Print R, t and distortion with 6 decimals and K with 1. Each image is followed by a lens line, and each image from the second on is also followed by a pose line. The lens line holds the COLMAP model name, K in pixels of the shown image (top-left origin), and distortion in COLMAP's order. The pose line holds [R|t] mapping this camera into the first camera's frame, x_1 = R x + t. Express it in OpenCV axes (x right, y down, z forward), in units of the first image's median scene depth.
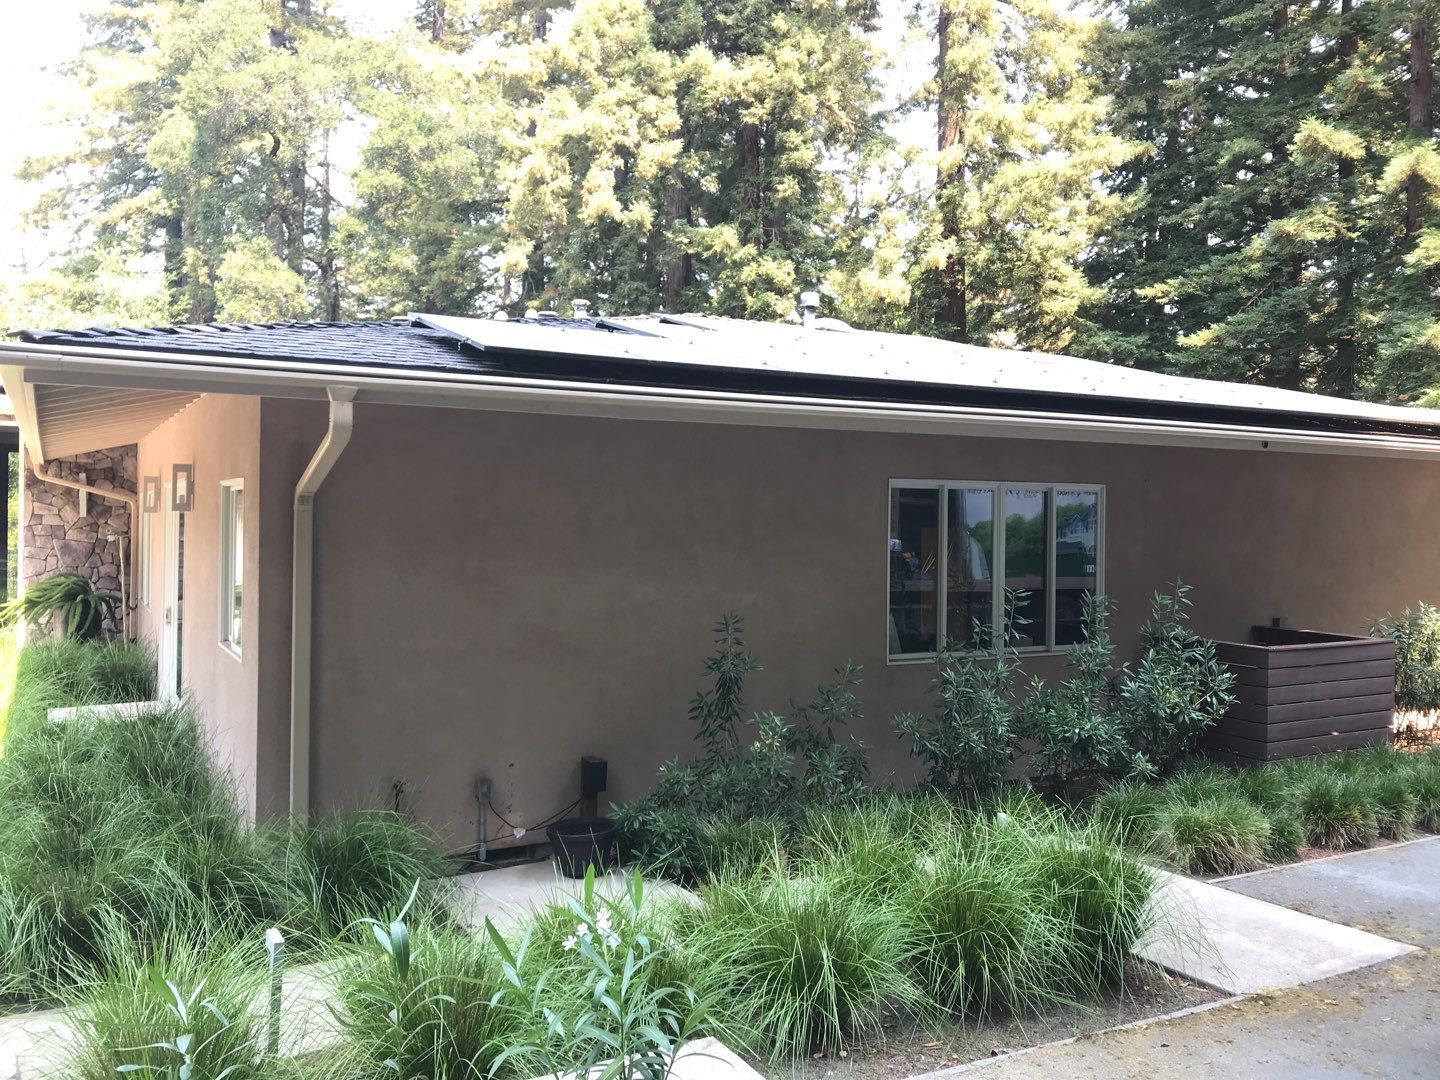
lens RADIAL K [[1208.0, 0, 725.9], [0, 1208.0, 523.9], [0, 0, 1]] dist [0.022909, 0.008309]
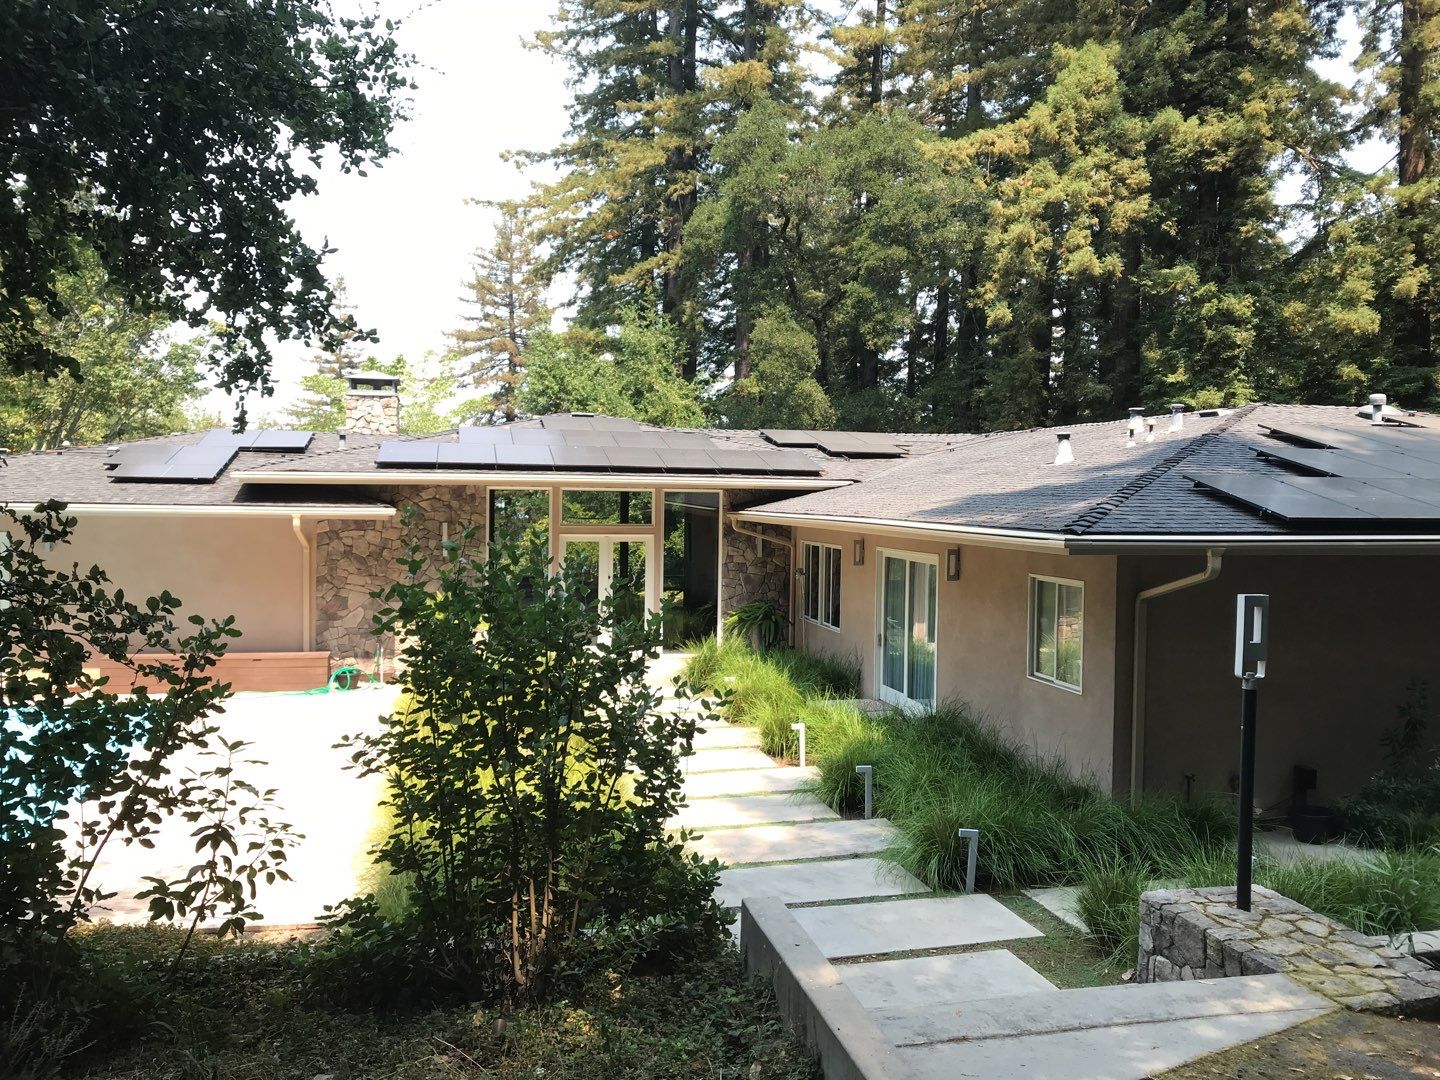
lens RADIAL K [[1208.0, 0, 725.9], [0, 1208.0, 523.9], [0, 0, 1]] dist [0.022909, 0.008309]
pose [[0.961898, 0.002911, -0.273392, -0.107416], [0.001924, 0.999846, 0.017417, -0.037493], [0.273401, -0.017279, 0.961745, -0.179032]]
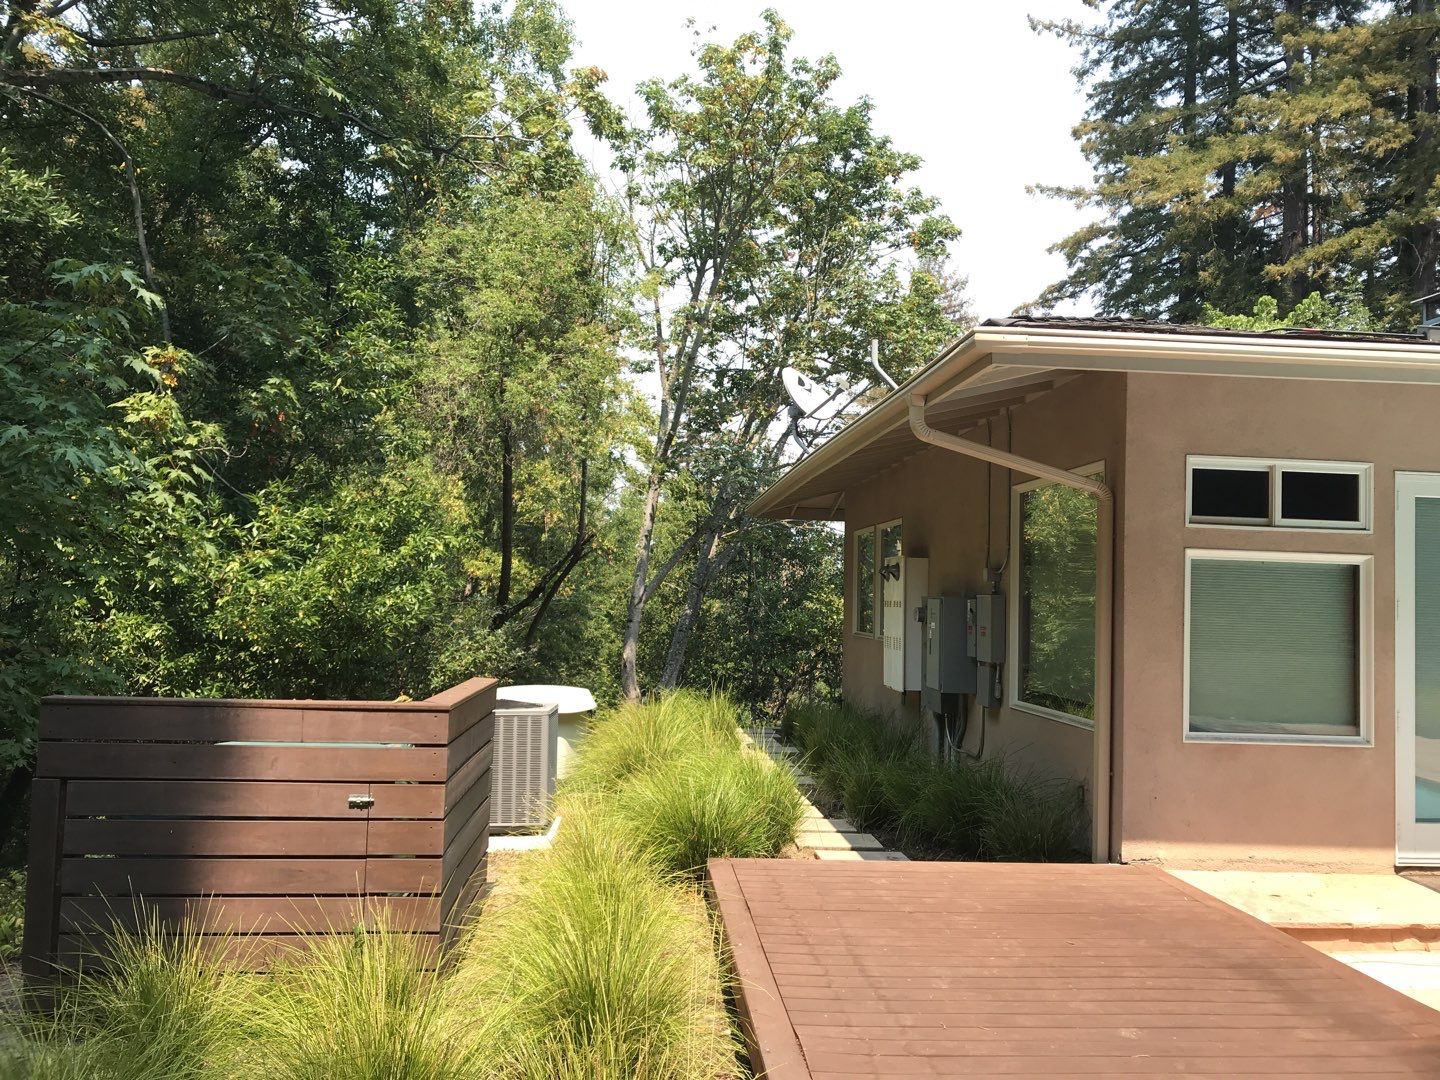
lens RADIAL K [[1194.3, 0, 744.5], [0, 1194.3, 538.3], [0, 0, 1]] dist [0.009947, -0.021460]
pose [[0.917549, -0.012186, -0.397436, -0.701450], [-0.013971, 0.997925, -0.062853, 0.008759], [0.397378, 0.063223, 0.915475, 0.065896]]
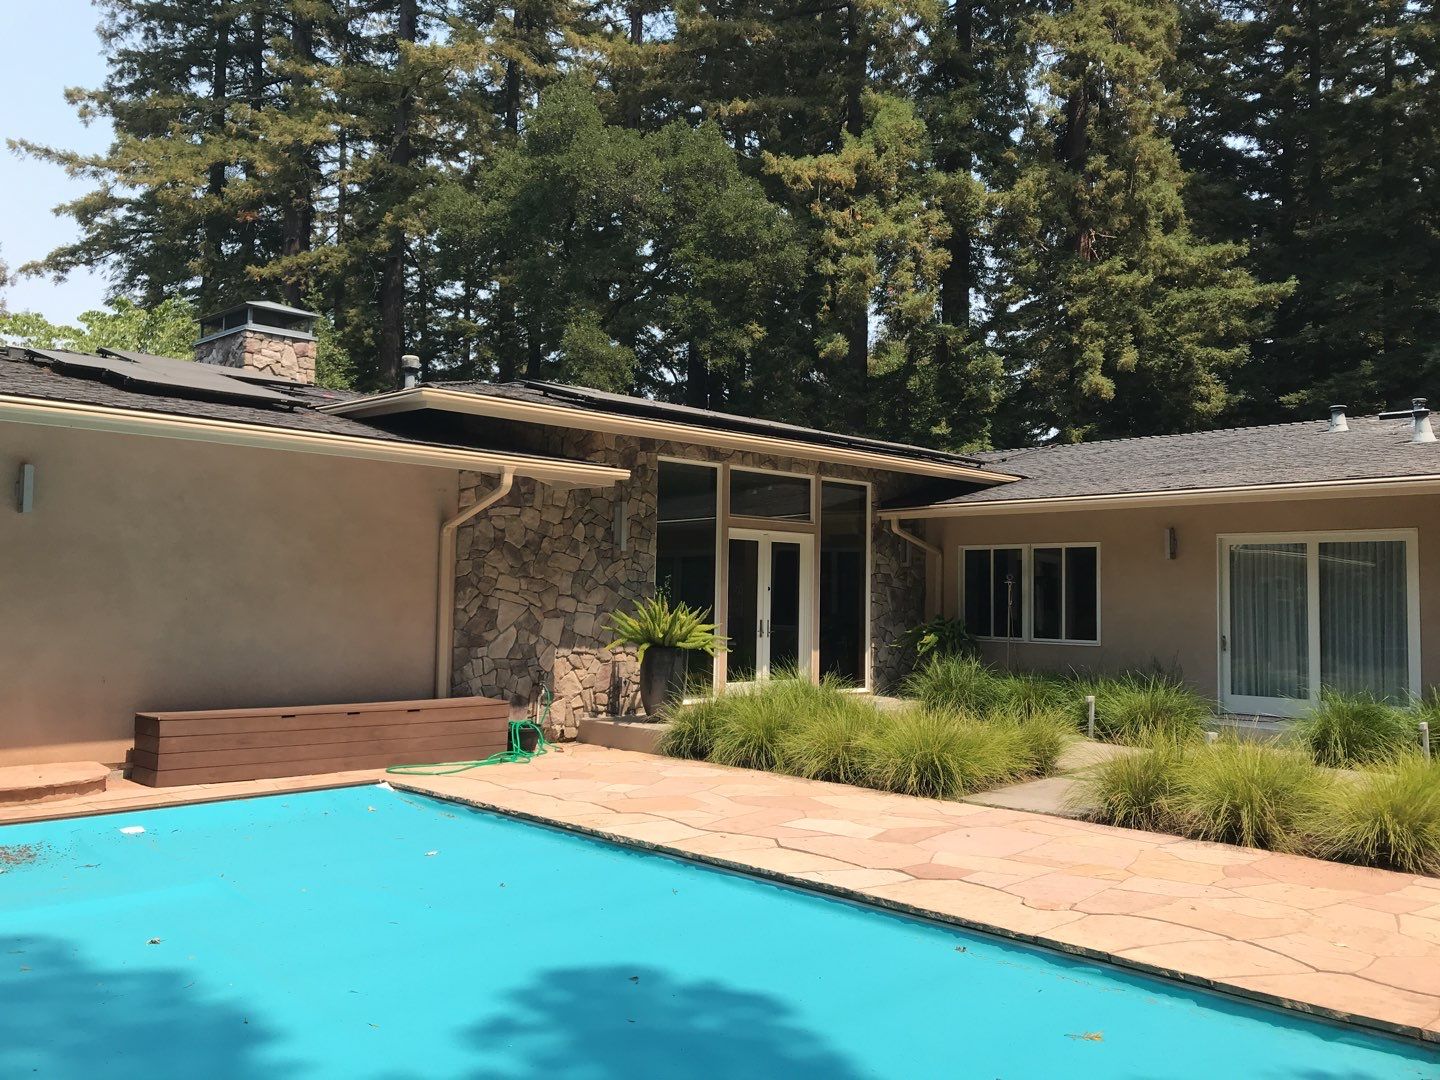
lens RADIAL K [[1194.9, 0, 716.7], [0, 1194.9, 529.0], [0, 0, 1]] dist [0.045166, -0.073258]
pose [[0.962021, 0.015150, 0.272555, -0.559487], [0.000967, 0.998263, -0.058902, 0.013660], [-0.272974, 0.056928, 0.960336, -0.012323]]
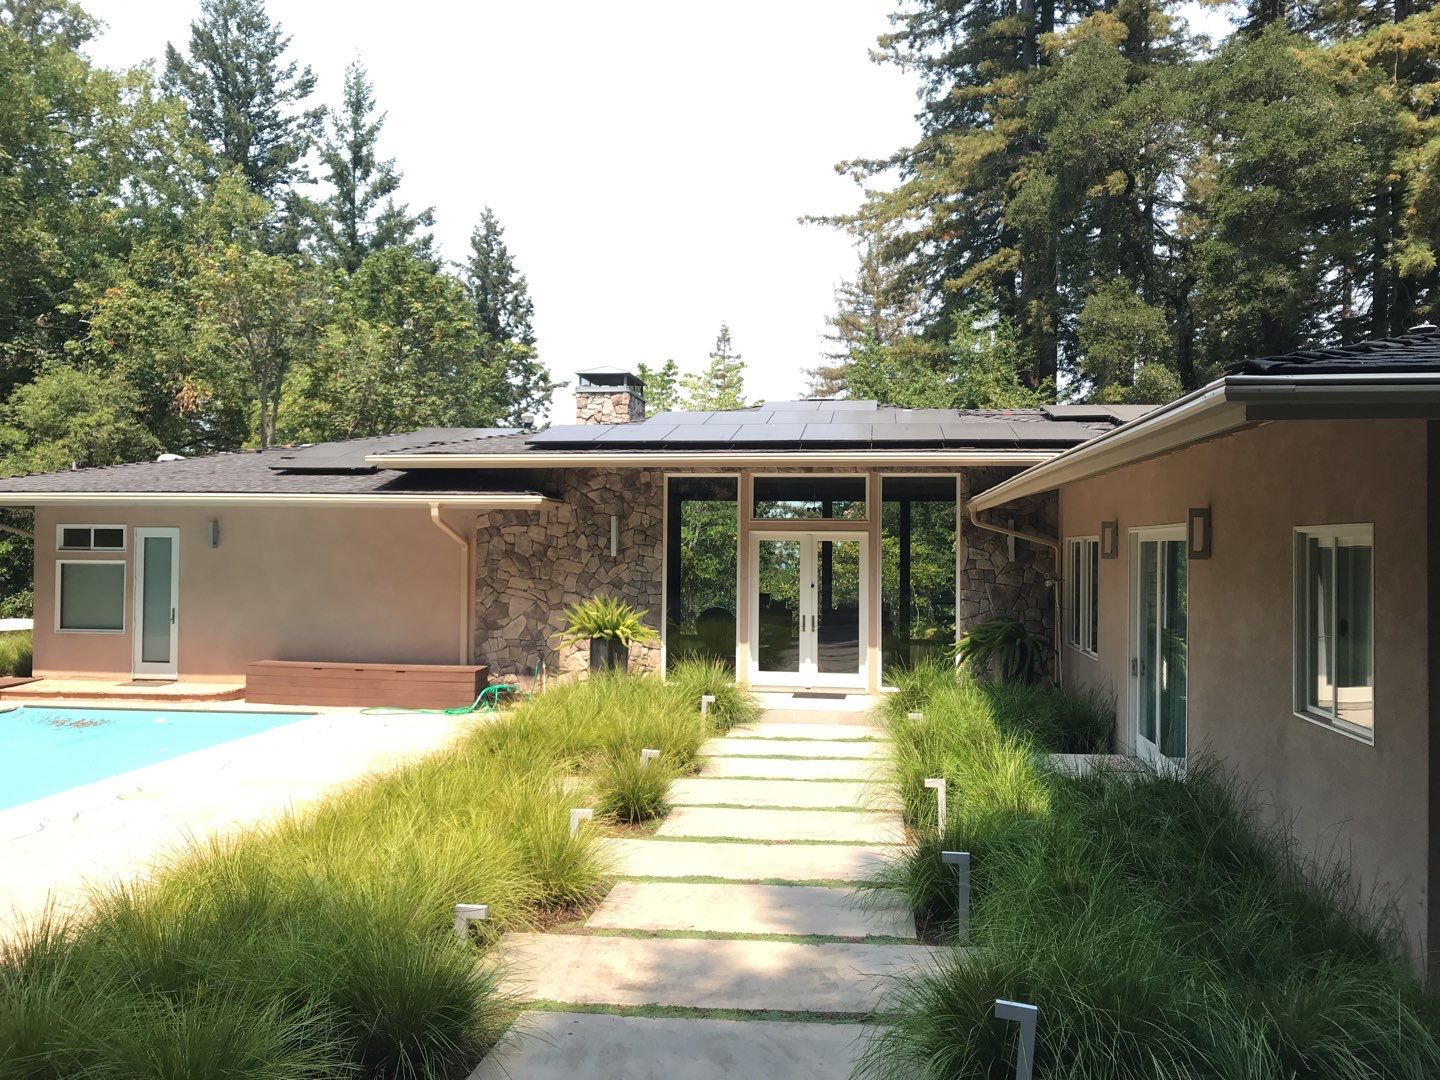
lens RADIAL K [[1194.9, 0, 716.7], [0, 1194.9, 529.0], [0, 0, 1]] dist [0.045166, -0.073258]
pose [[0.804947, -0.017715, -0.593082, -0.070127], [0.001578, 0.999615, -0.027716, -0.003169], [0.593344, 0.021374, 0.804665, 0.017596]]
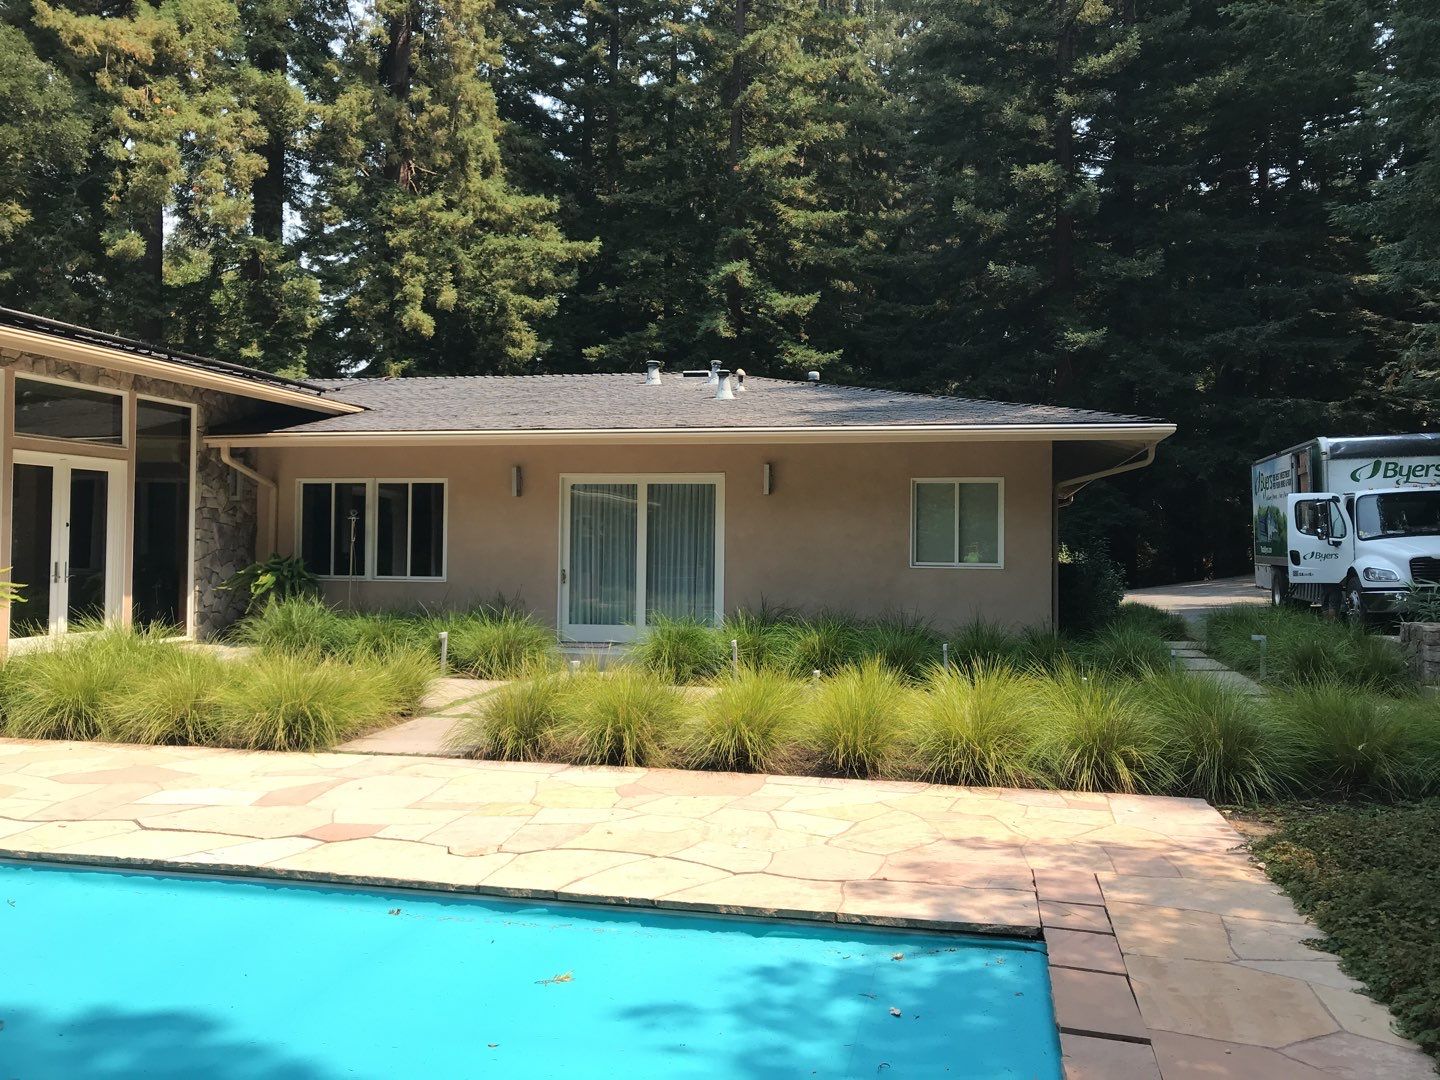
lens RADIAL K [[1194.3, 0, 744.5], [0, 1194.3, 538.3], [0, 0, 1]] dist [0.009947, -0.021460]
pose [[0.642604, -0.005141, 0.766181, -0.572119], [0.003997, 0.999986, 0.003357, 0.013580], [-0.766188, 0.000905, 0.642616, 0.014722]]
